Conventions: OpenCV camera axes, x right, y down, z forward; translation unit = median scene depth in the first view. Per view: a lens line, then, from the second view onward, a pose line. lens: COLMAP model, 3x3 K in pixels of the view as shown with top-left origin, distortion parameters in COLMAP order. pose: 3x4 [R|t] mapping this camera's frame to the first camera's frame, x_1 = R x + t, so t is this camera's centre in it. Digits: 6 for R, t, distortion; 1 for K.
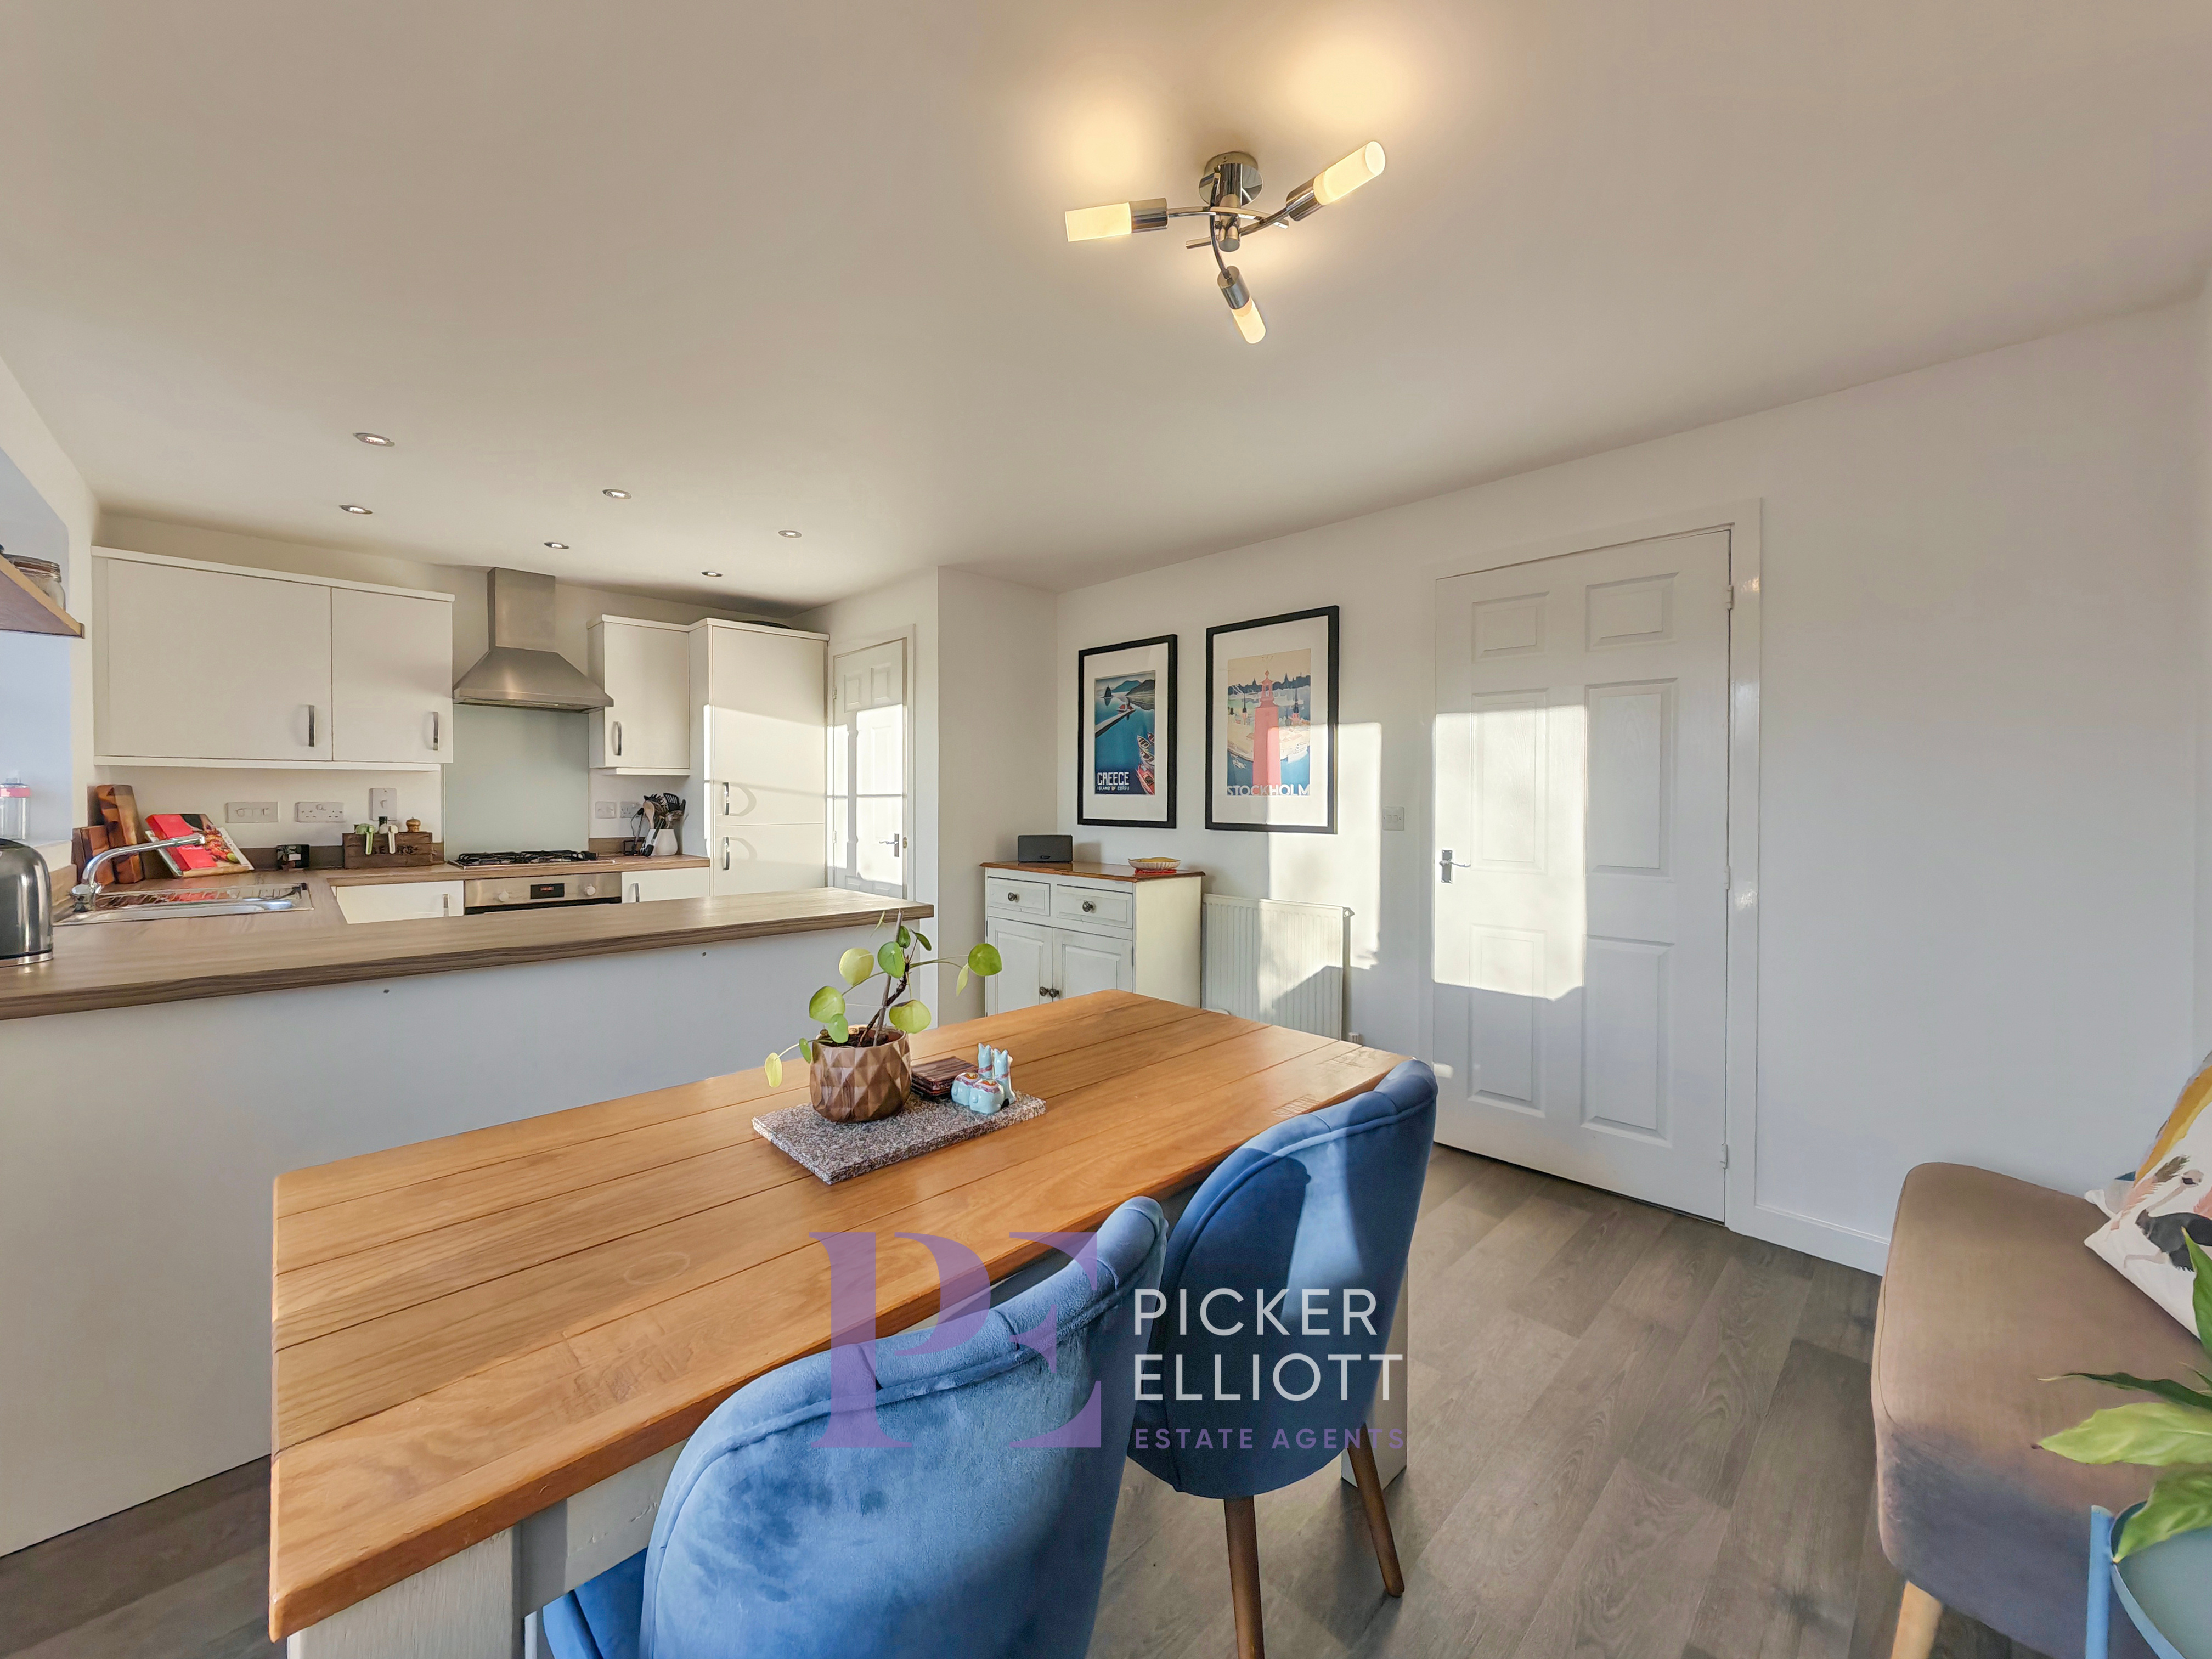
lens RADIAL K [[846.6, 0, 1108.7], [0, 846.6, 811.5], [0, 0, 1]] dist [0.001921, -0.000058]
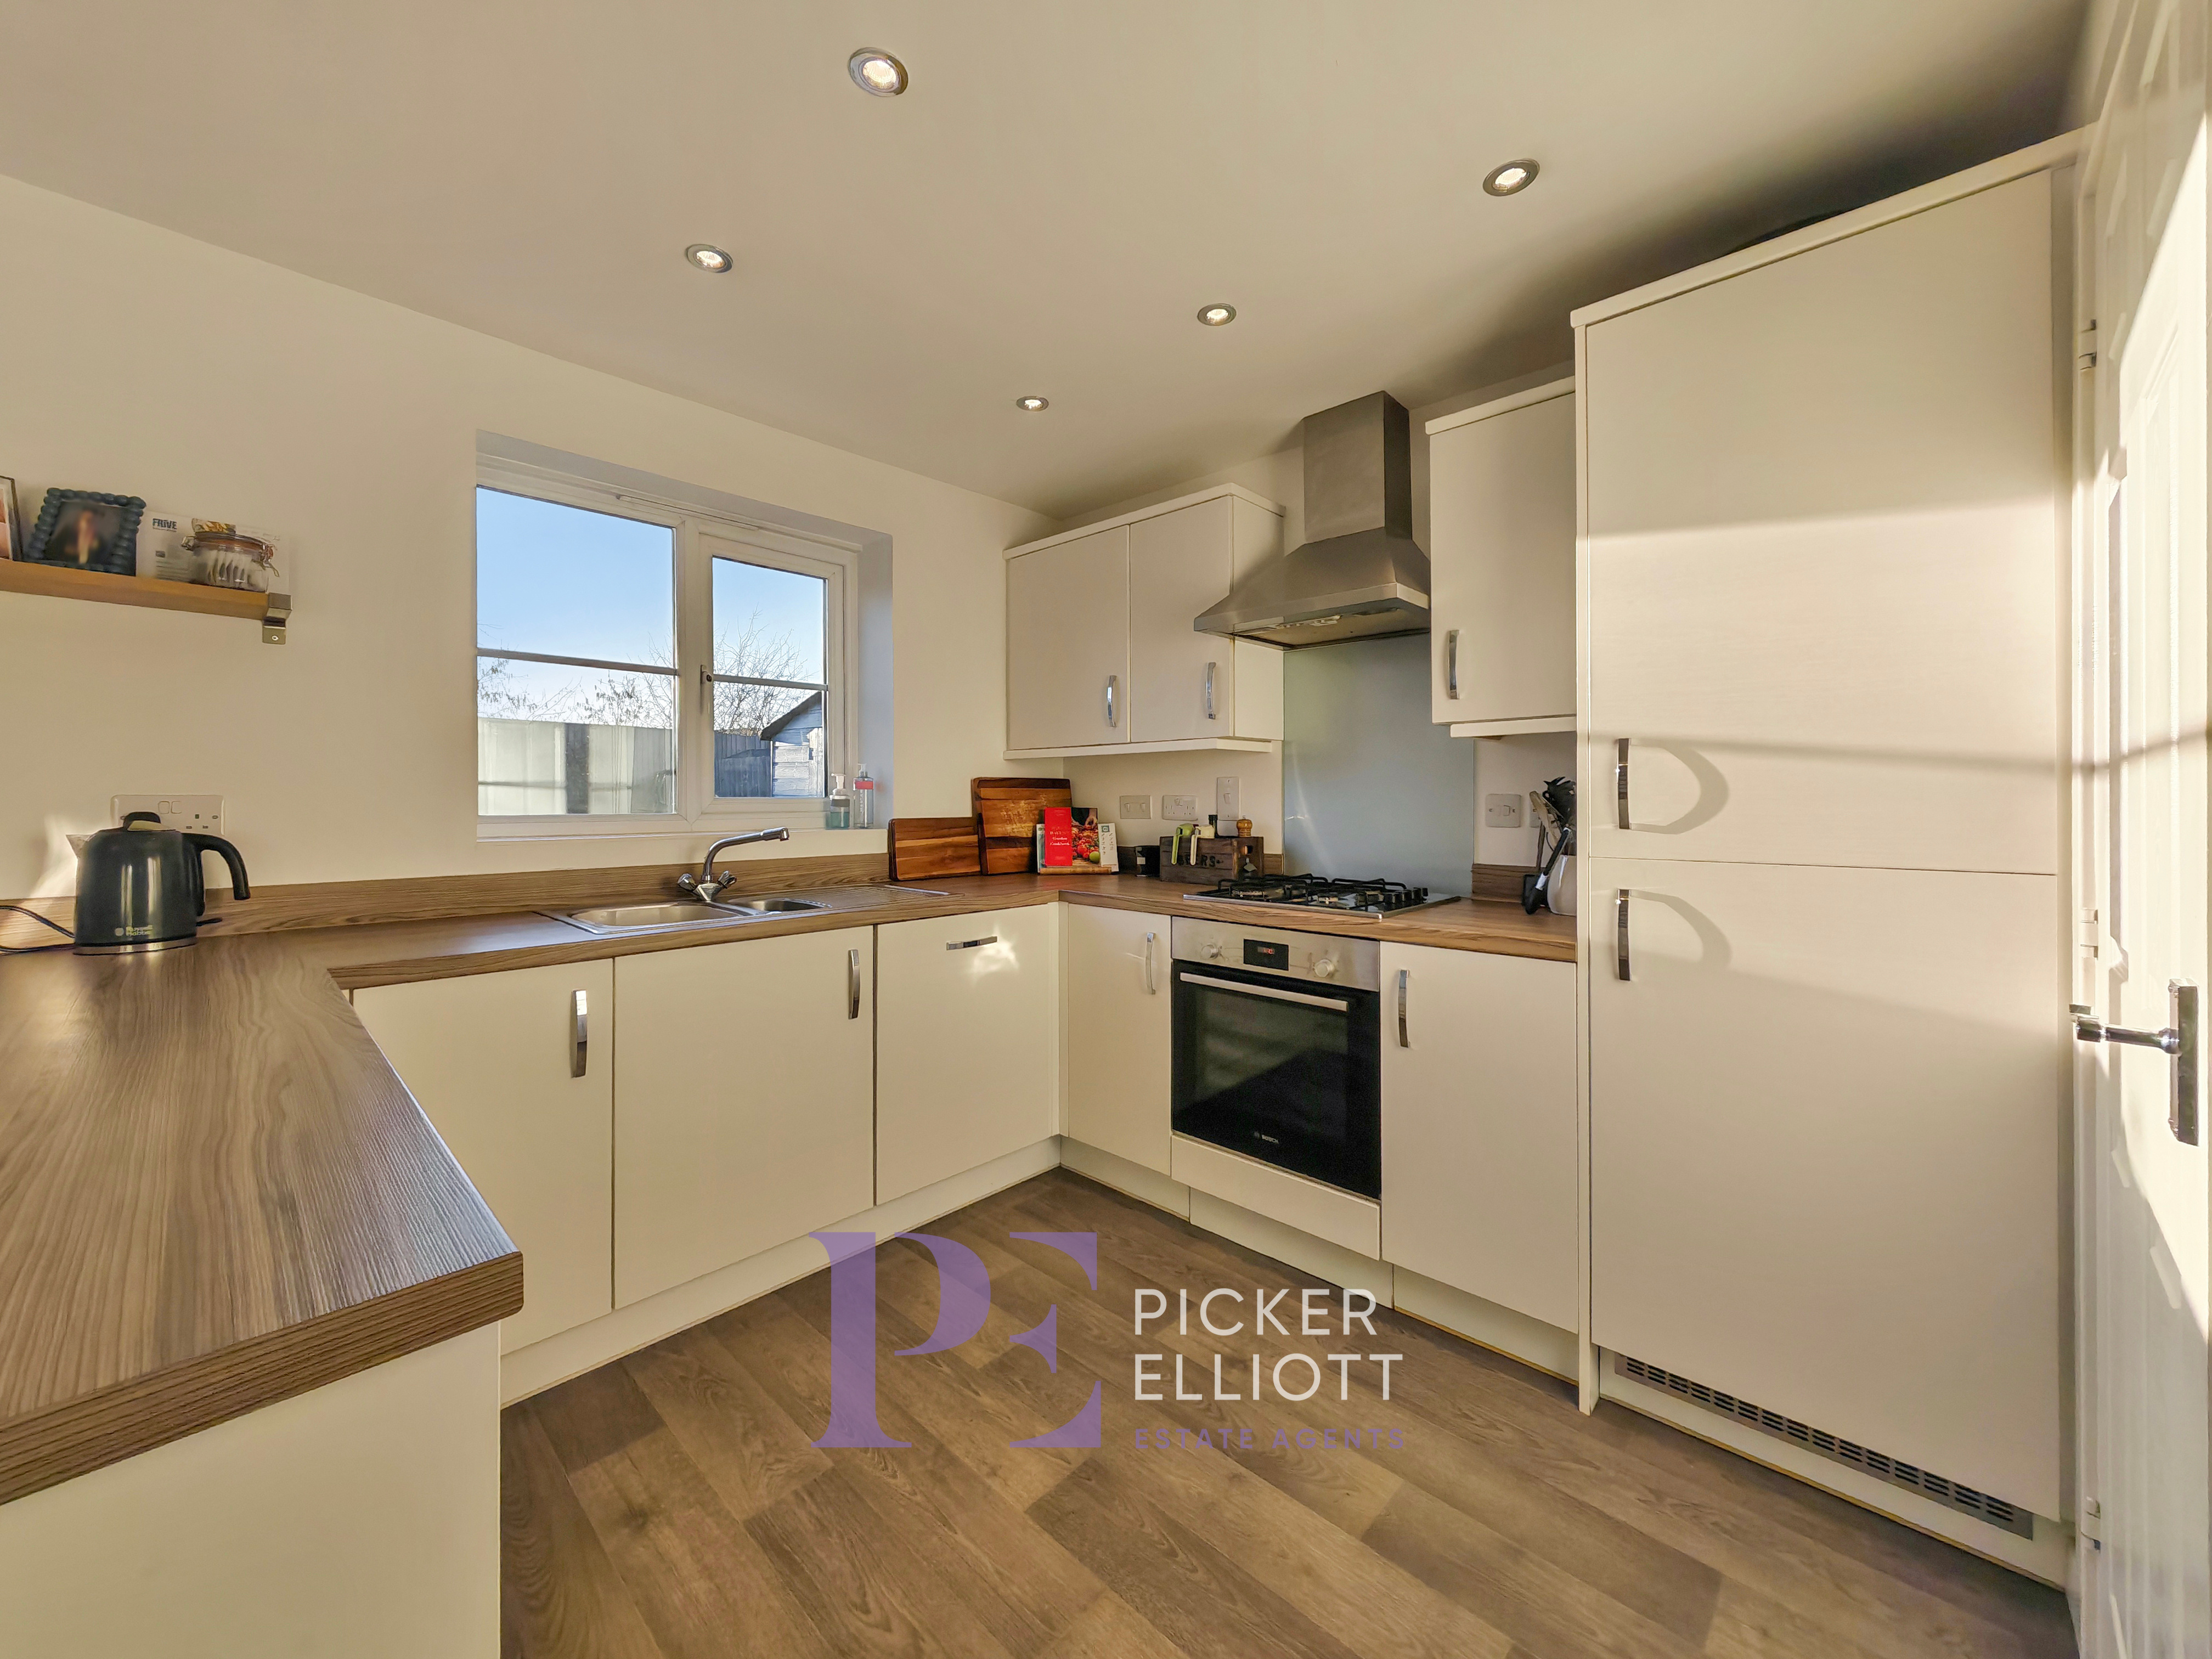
lens RADIAL K [[846.6, 0, 1110.1], [0, 846.6, 805.9], [0, 0, 1]] dist [0.001921, -0.000058]
pose [[0.037173, 0.006498, -0.999288, -0.110417], [-0.015859, 0.999857, 0.005912, -0.004690], [0.999183, 0.015628, 0.037270, 0.864590]]
